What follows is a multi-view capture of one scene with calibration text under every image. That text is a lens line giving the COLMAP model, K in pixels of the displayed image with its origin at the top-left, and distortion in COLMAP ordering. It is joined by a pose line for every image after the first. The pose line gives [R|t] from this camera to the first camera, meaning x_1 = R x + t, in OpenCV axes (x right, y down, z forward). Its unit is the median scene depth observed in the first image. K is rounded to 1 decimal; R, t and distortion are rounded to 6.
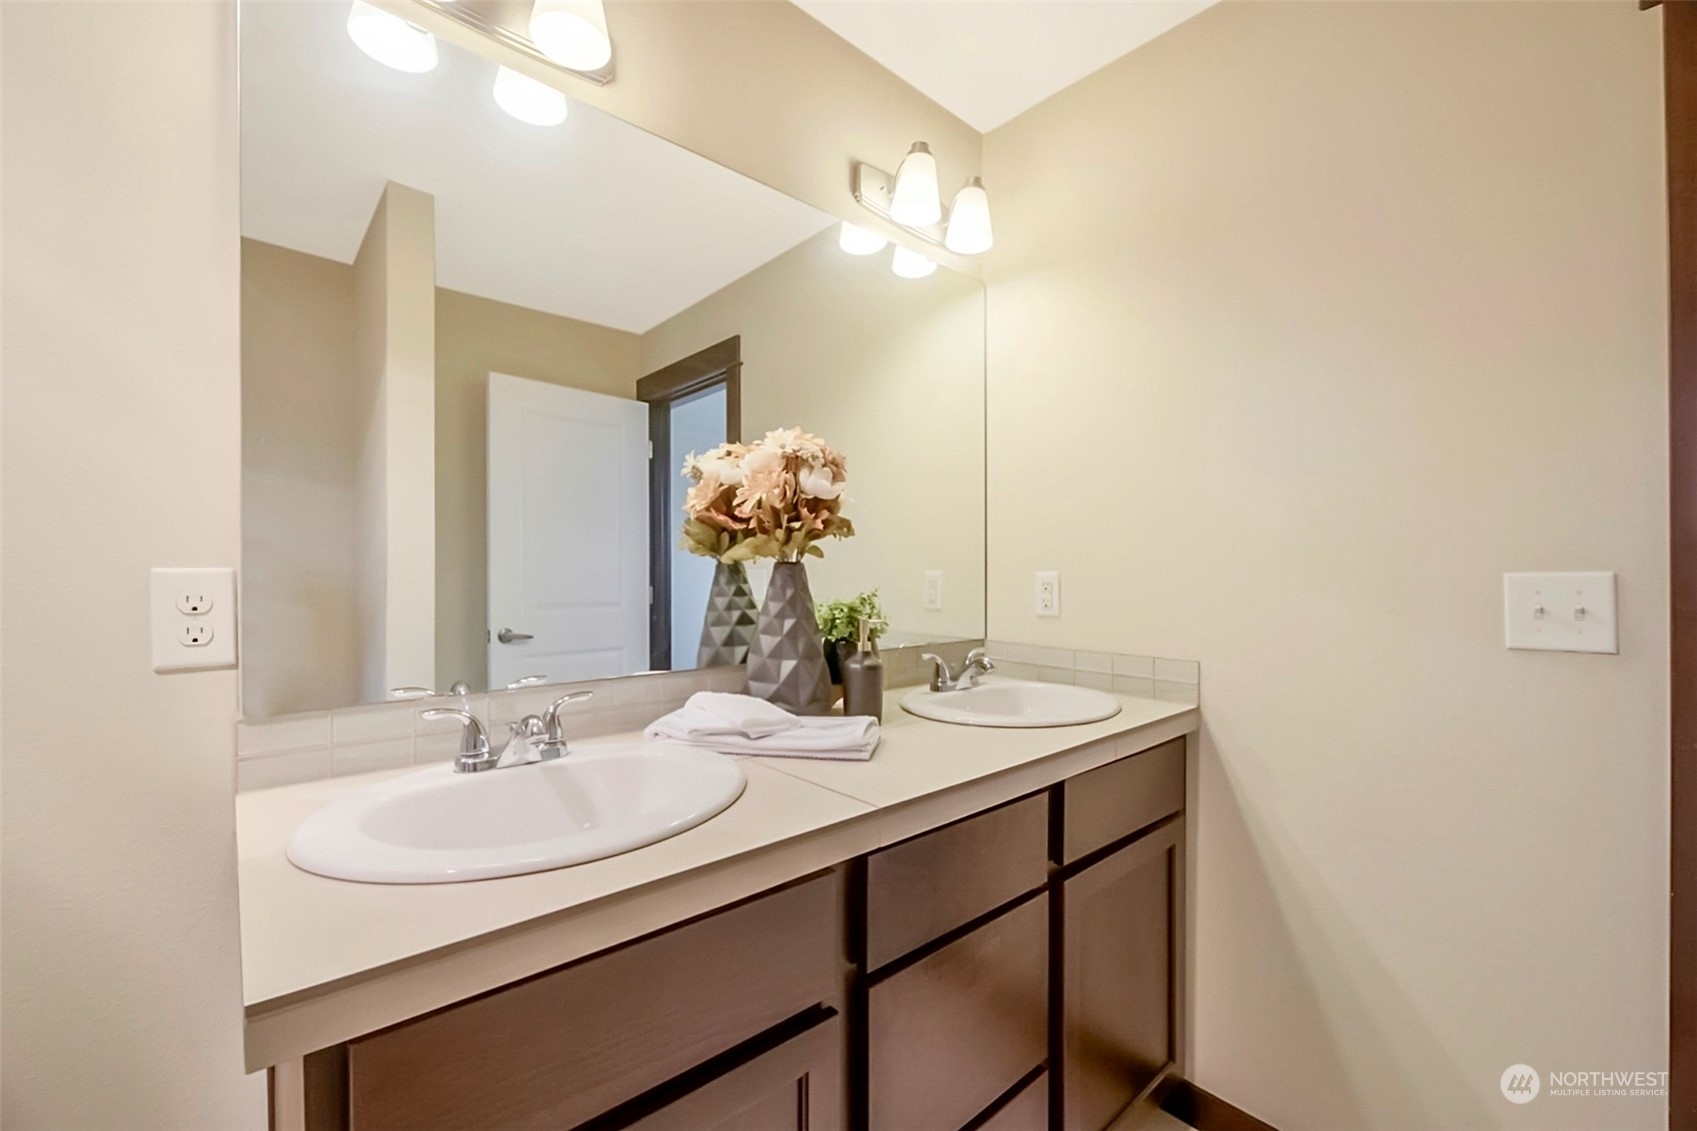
lens RADIAL K [[694.1, 0, 844.9], [0, 694.1, 566.6], [0, 0, 1]] dist [-0.010615, 0.000080]
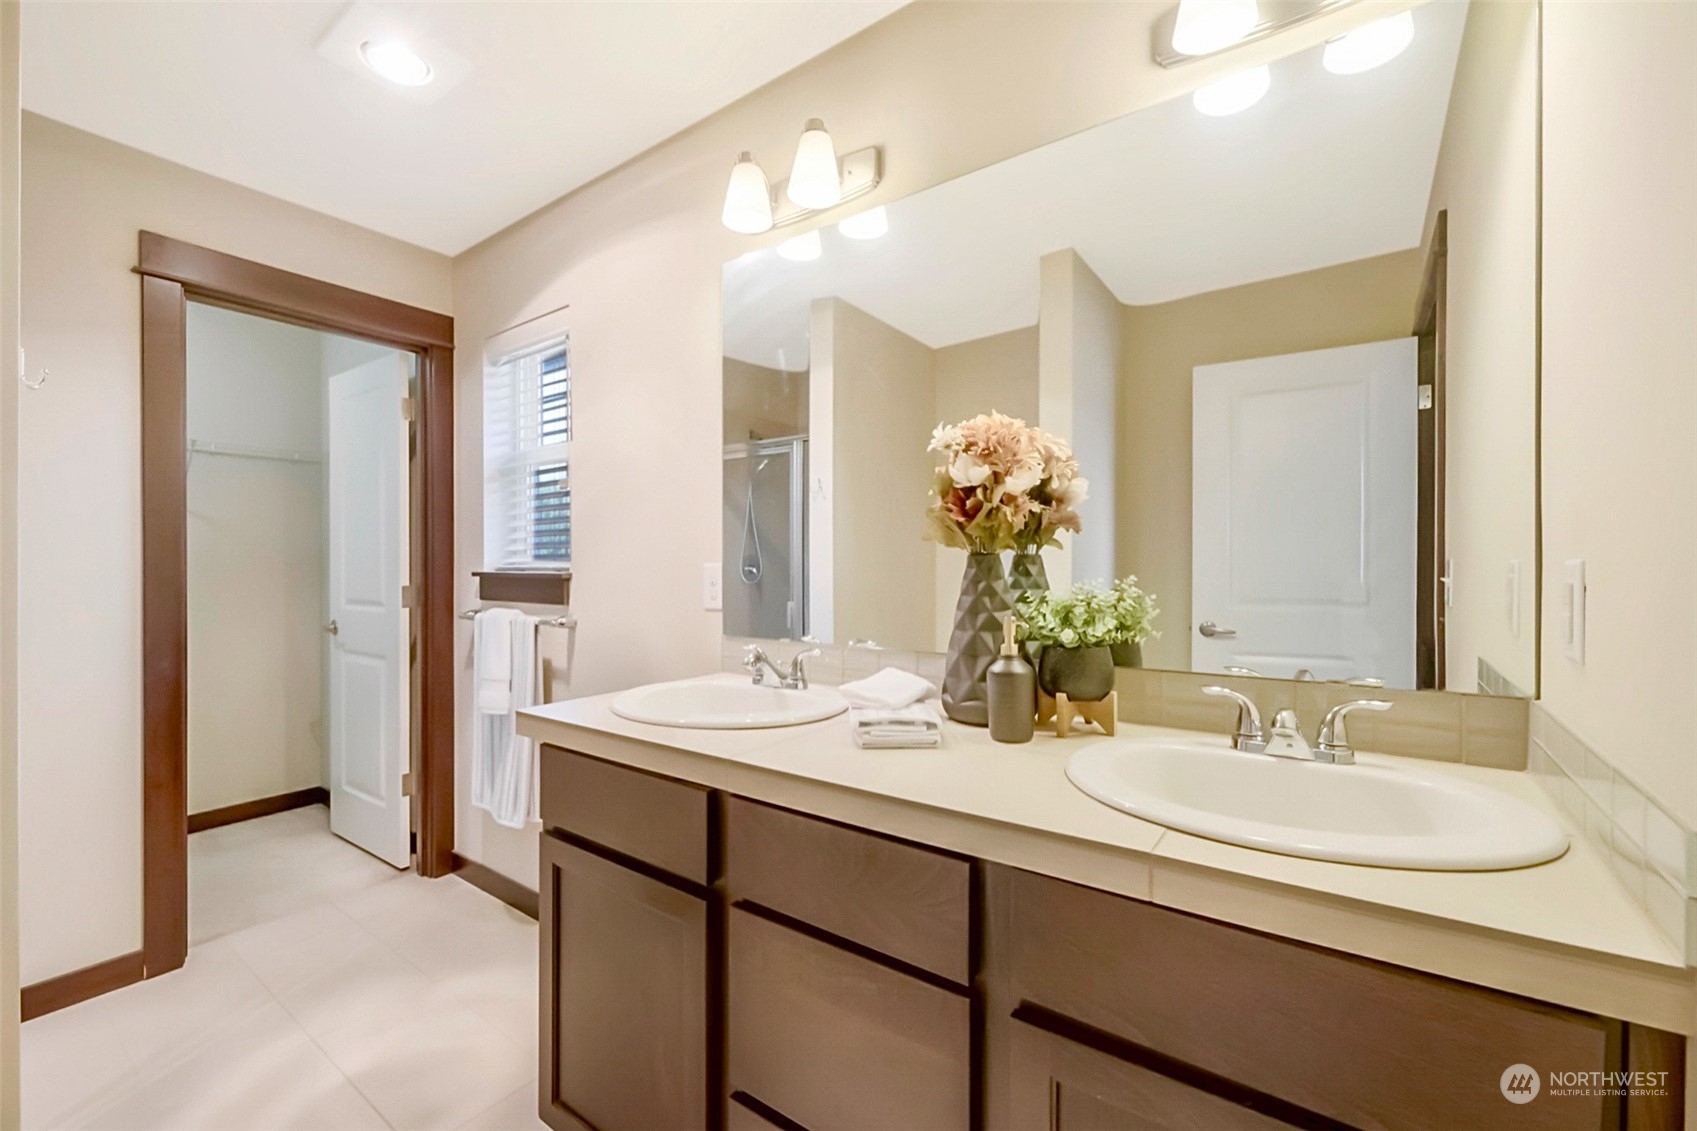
lens RADIAL K [[694.1, 0, 847.1], [0, 694.1, 571.4], [0, 0, 1]] dist [-0.010615, 0.000080]
pose [[0.214291, 0.004689, -0.976759, 0.778593], [0.010407, 0.999921, 0.007084, 0.007284], [0.976714, -0.011683, 0.214225, 0.573913]]
